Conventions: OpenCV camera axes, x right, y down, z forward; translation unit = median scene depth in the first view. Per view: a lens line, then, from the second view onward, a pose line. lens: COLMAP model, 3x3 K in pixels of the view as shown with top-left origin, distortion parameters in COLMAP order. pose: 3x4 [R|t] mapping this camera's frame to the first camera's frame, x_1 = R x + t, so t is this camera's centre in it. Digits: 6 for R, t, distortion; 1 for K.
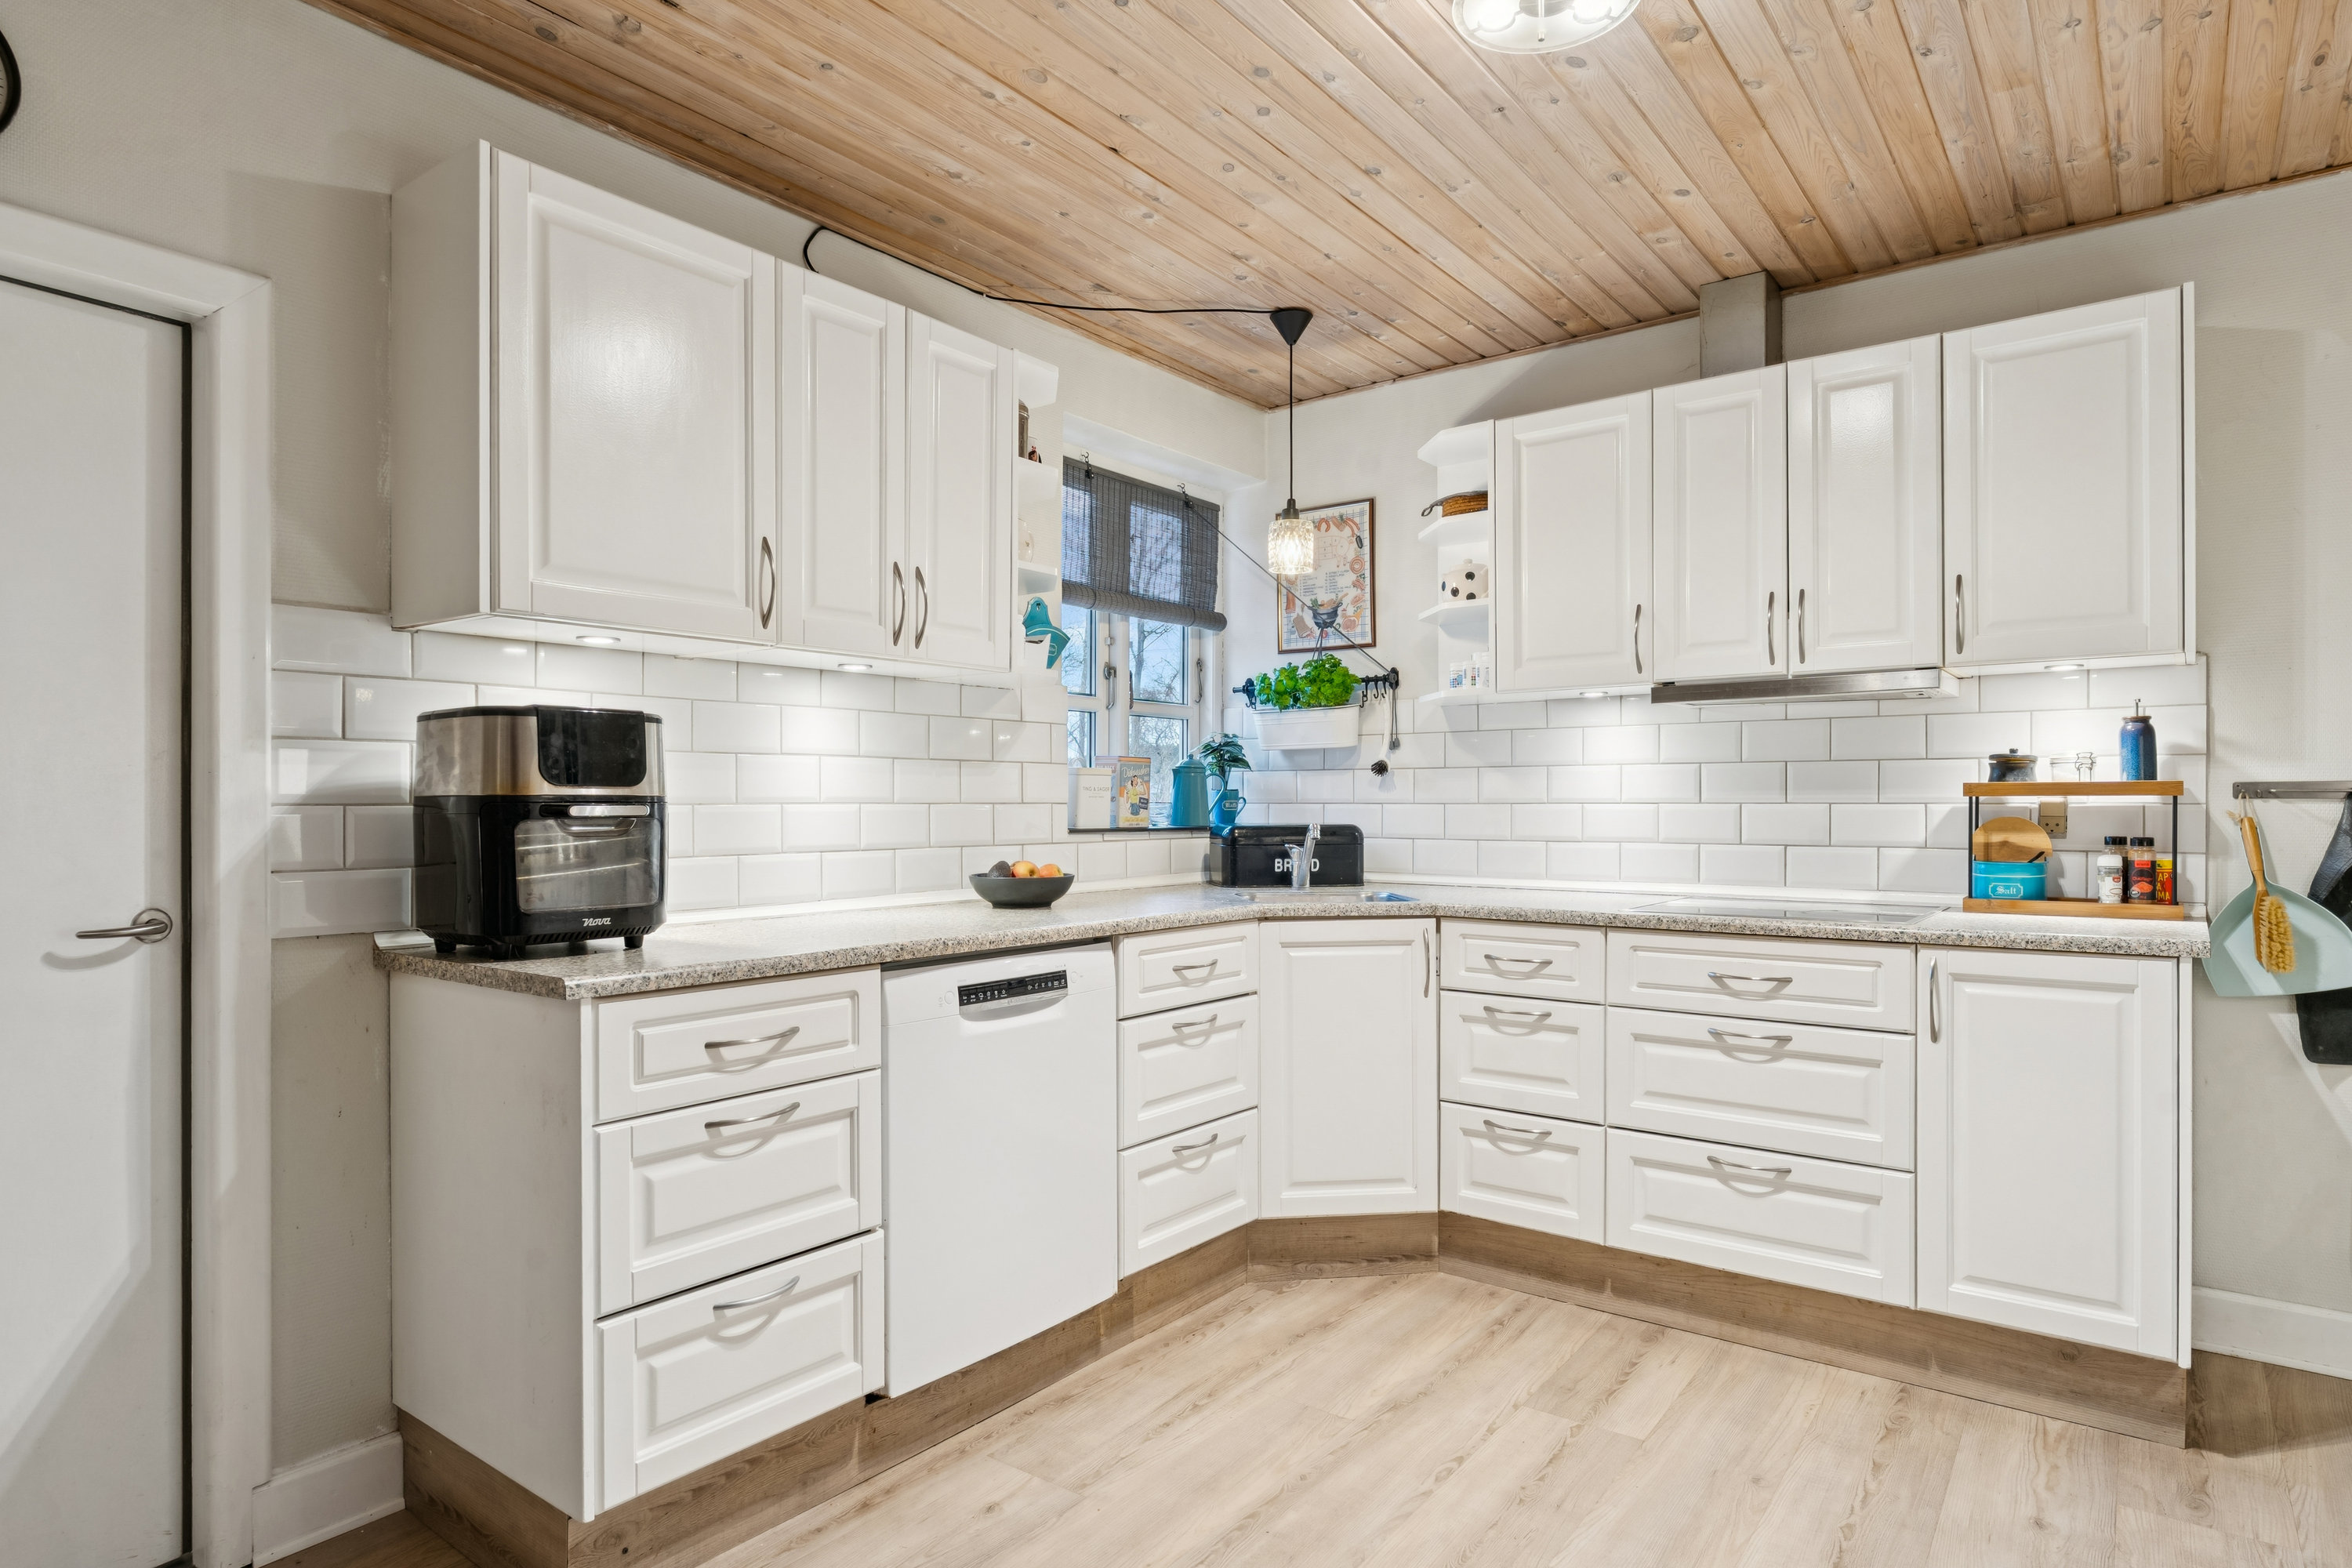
lens RADIAL K [[1301.9, 0, 1183.8], [0, 1301.9, 805.3], [0, 0, 1]] dist [0.000301, -0.000340]
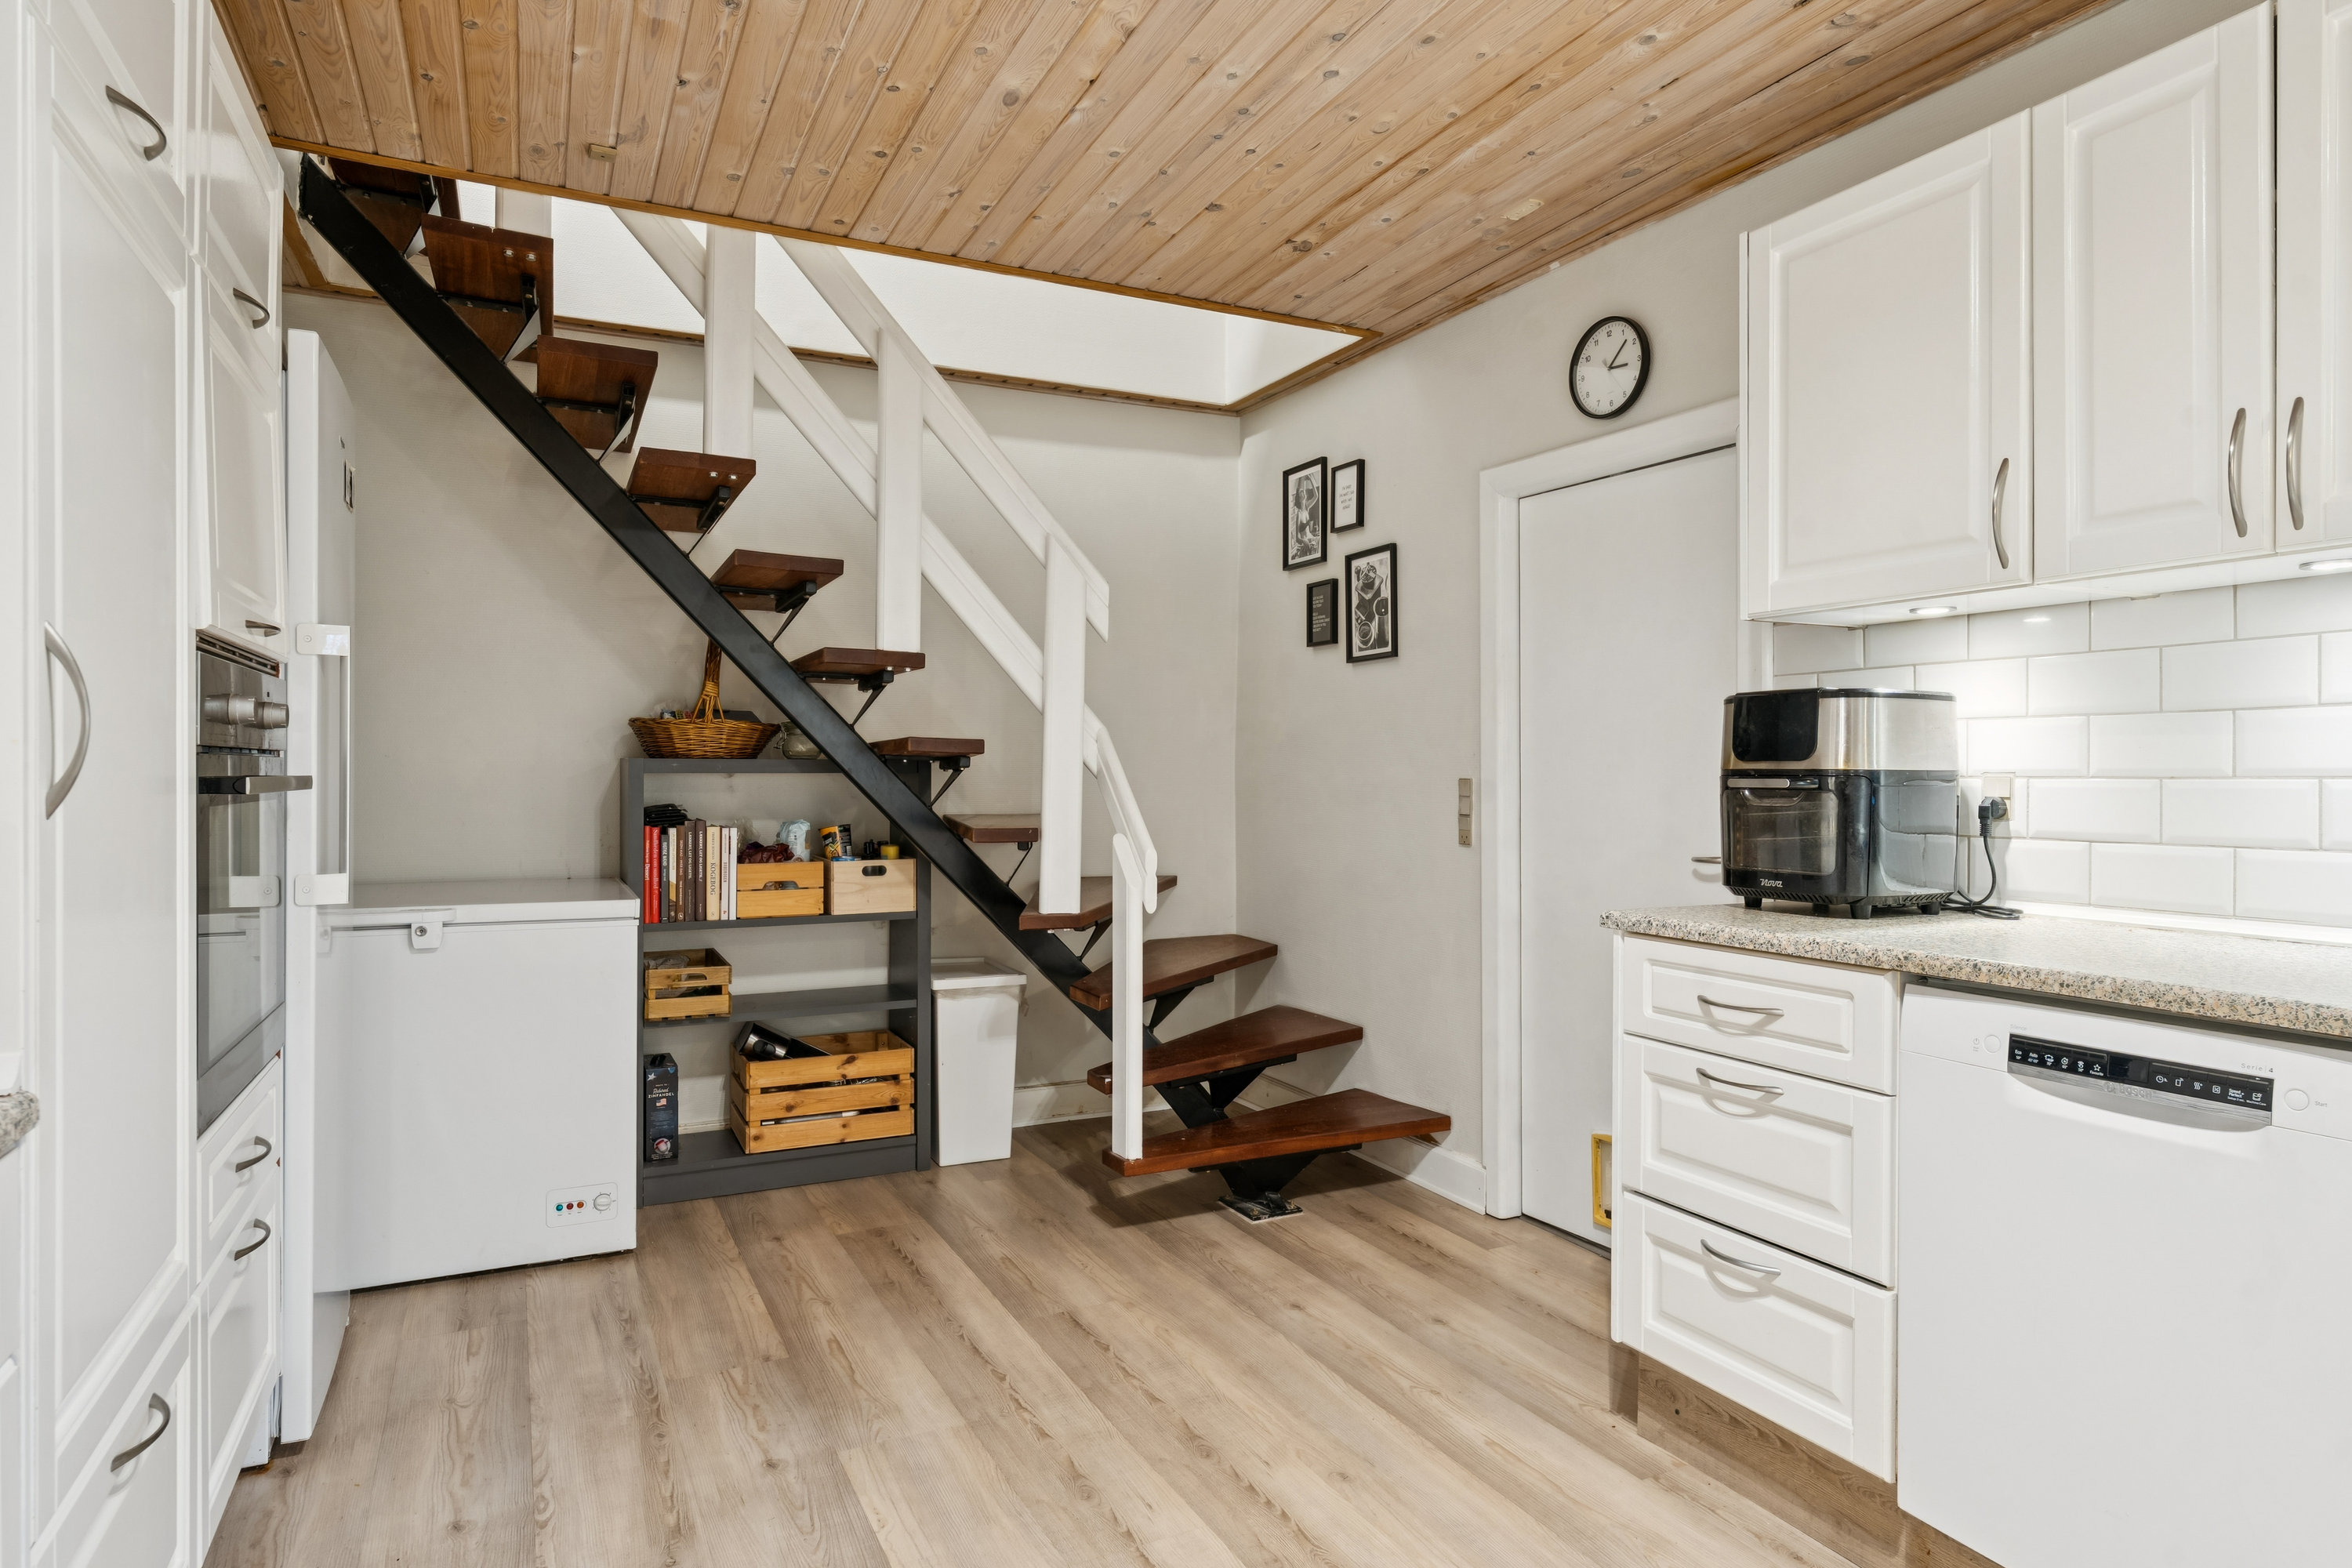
lens RADIAL K [[1301.9, 0, 1178.5], [0, 1301.9, 775.3], [0, 0, 1]] dist [0.000301, -0.000340]
pose [[-0.444230, -0.000017, -0.895913, 0.591009], [-0.003062, 0.999994, 0.001499, -0.002080], [0.895908, 0.003409, -0.444227, 0.800454]]
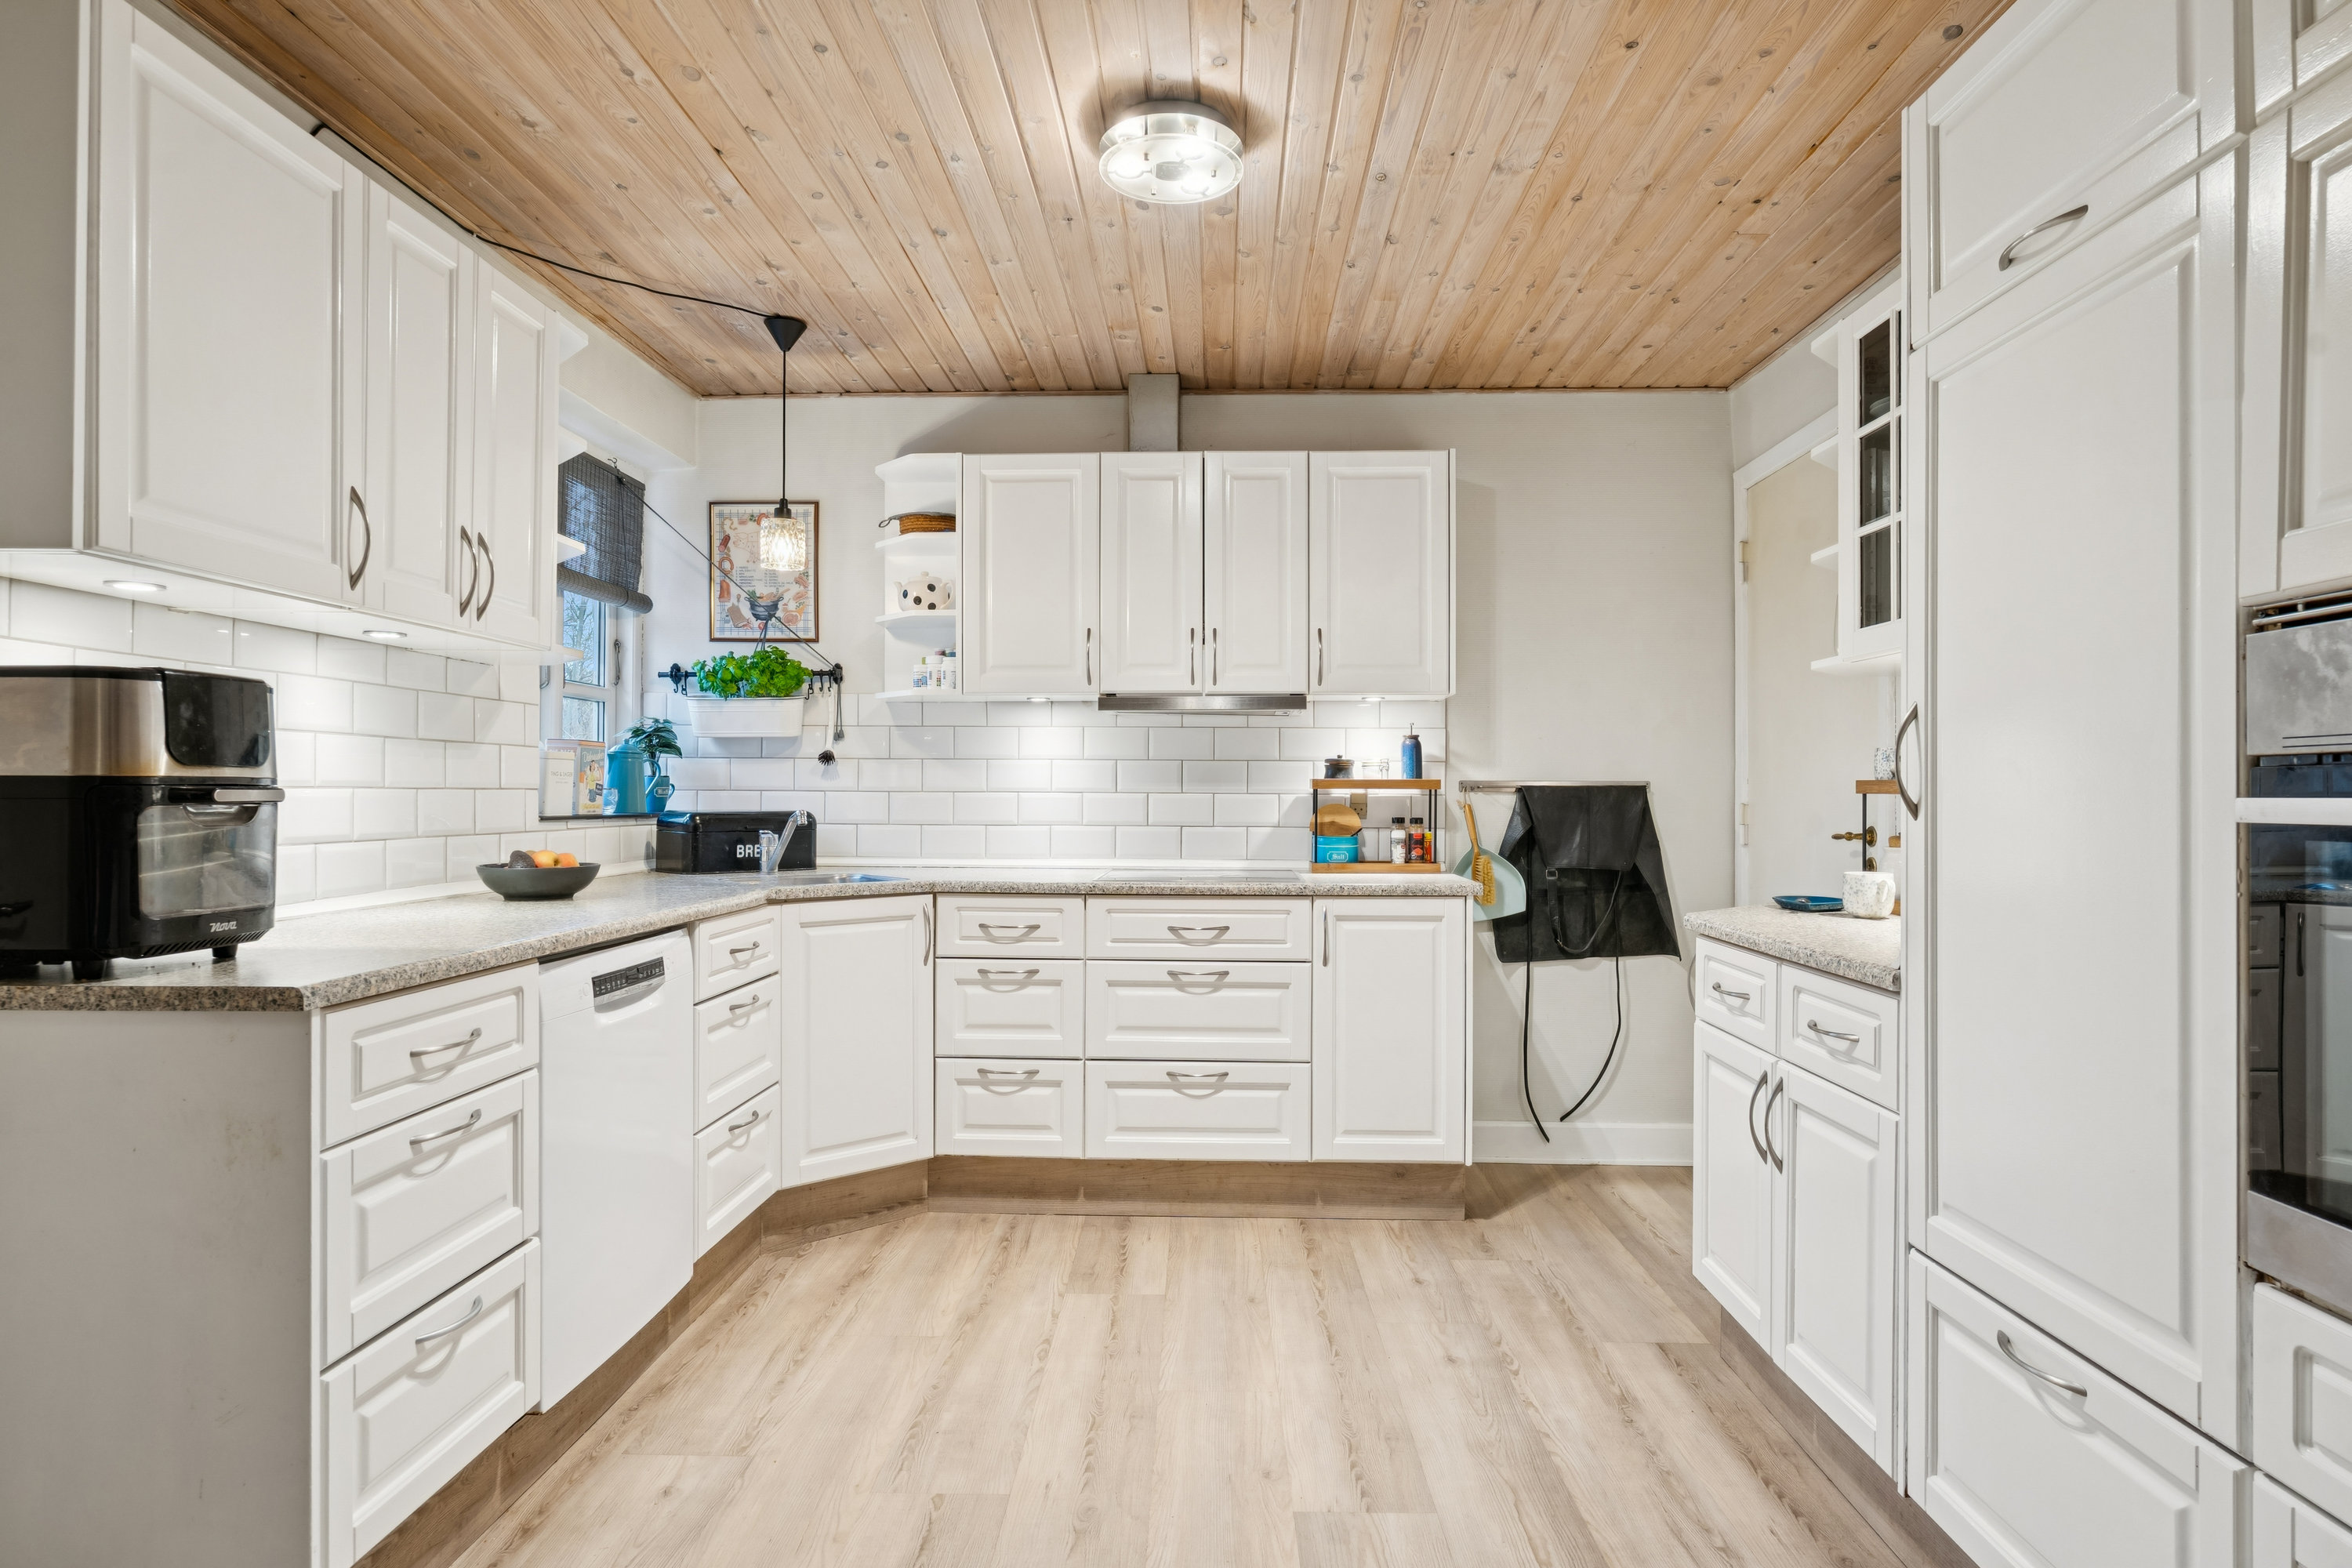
lens RADIAL K [[1301.9, 0, 1173.3], [0, 1301.9, 785.4], [0, 0, 1]] dist [0.000301, -0.000340]
pose [[0.816340, 0.008512, 0.577508, -0.335835], [-0.005091, 0.999959, -0.007542, 0.000568], [-0.577549, 0.003217, 0.816350, -0.038178]]
